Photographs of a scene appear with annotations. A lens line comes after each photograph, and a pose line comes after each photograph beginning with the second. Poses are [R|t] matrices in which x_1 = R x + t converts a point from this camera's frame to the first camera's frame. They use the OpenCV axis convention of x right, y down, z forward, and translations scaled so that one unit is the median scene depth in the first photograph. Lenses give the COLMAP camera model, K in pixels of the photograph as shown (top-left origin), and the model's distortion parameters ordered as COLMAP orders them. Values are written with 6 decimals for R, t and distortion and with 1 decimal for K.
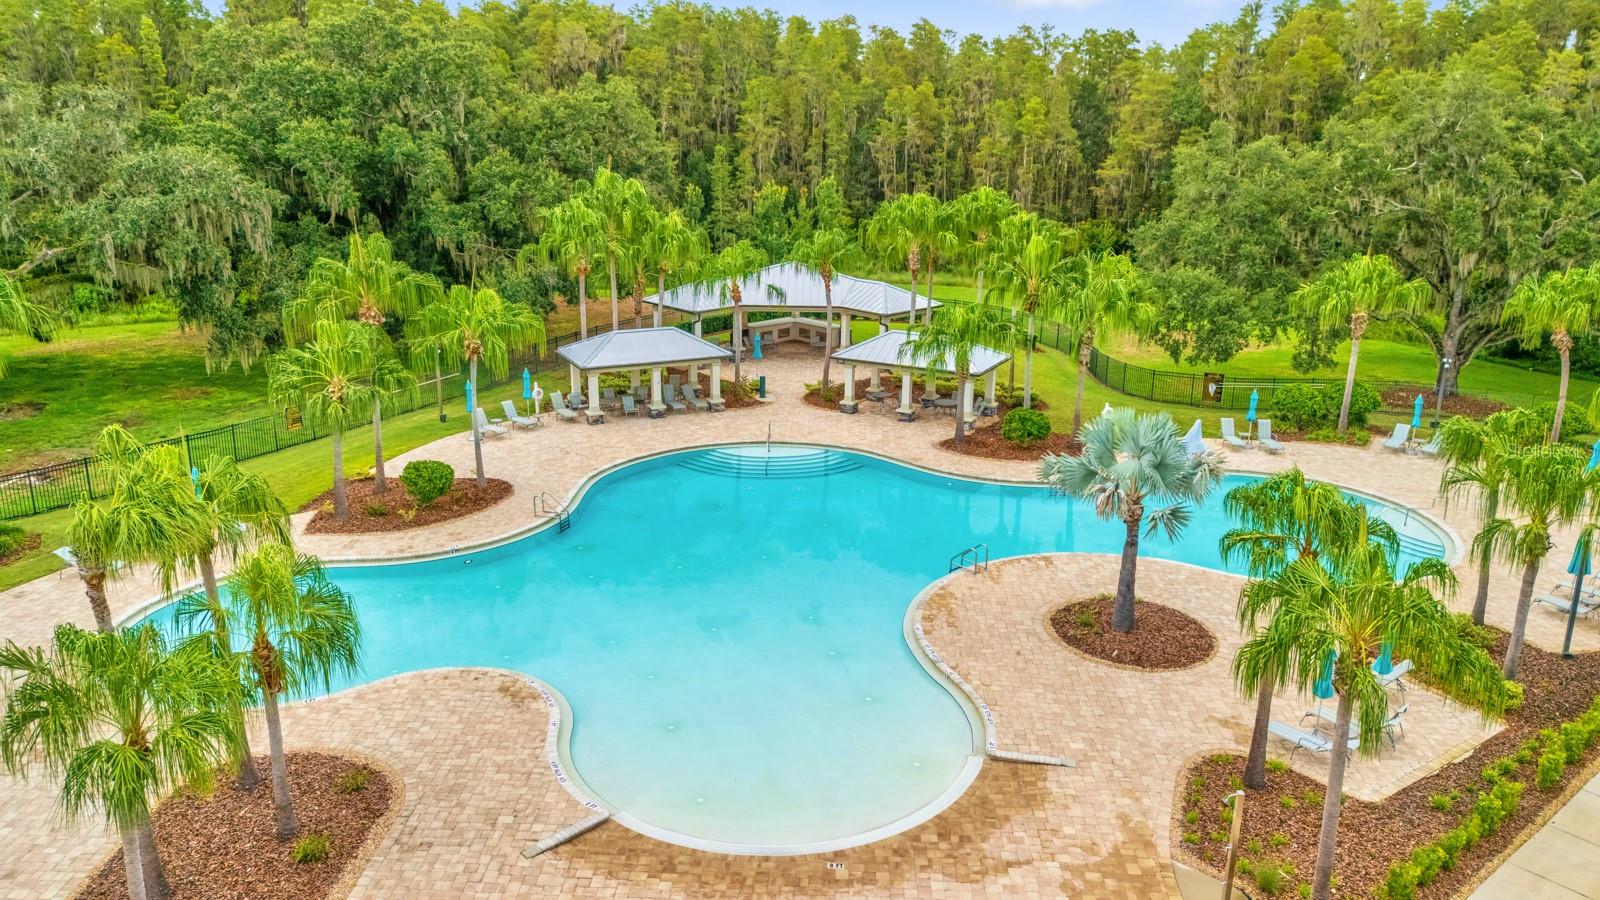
lens RADIAL K [[1170.3, 0, 800.0], [0, 1170.3, 450.0], [0, 0, 1]] dist [0.025087, -0.001195]
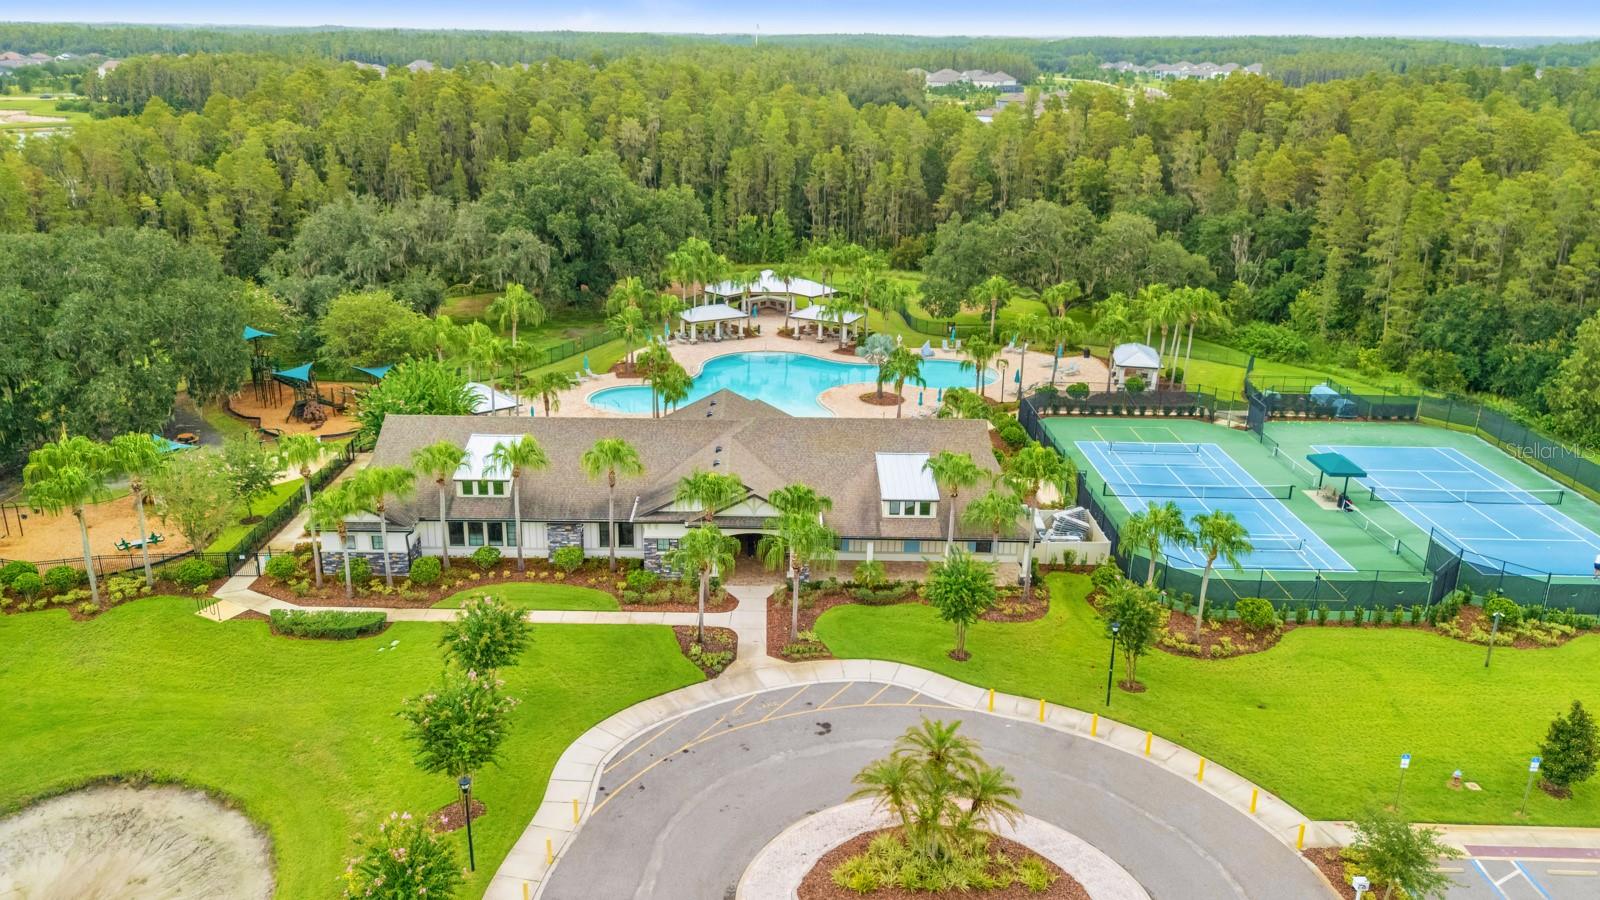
lens RADIAL K [[1170.3, 0, 800.0], [0, 1170.3, 450.0], [0, 0, 1]] dist [0.025087, -0.001195]
pose [[0.998389, -0.012208, 0.055419, -0.082286], [0.009695, 0.998922, 0.045388, 0.080404], [-0.055913, -0.044777, 0.997431, -1.326470]]
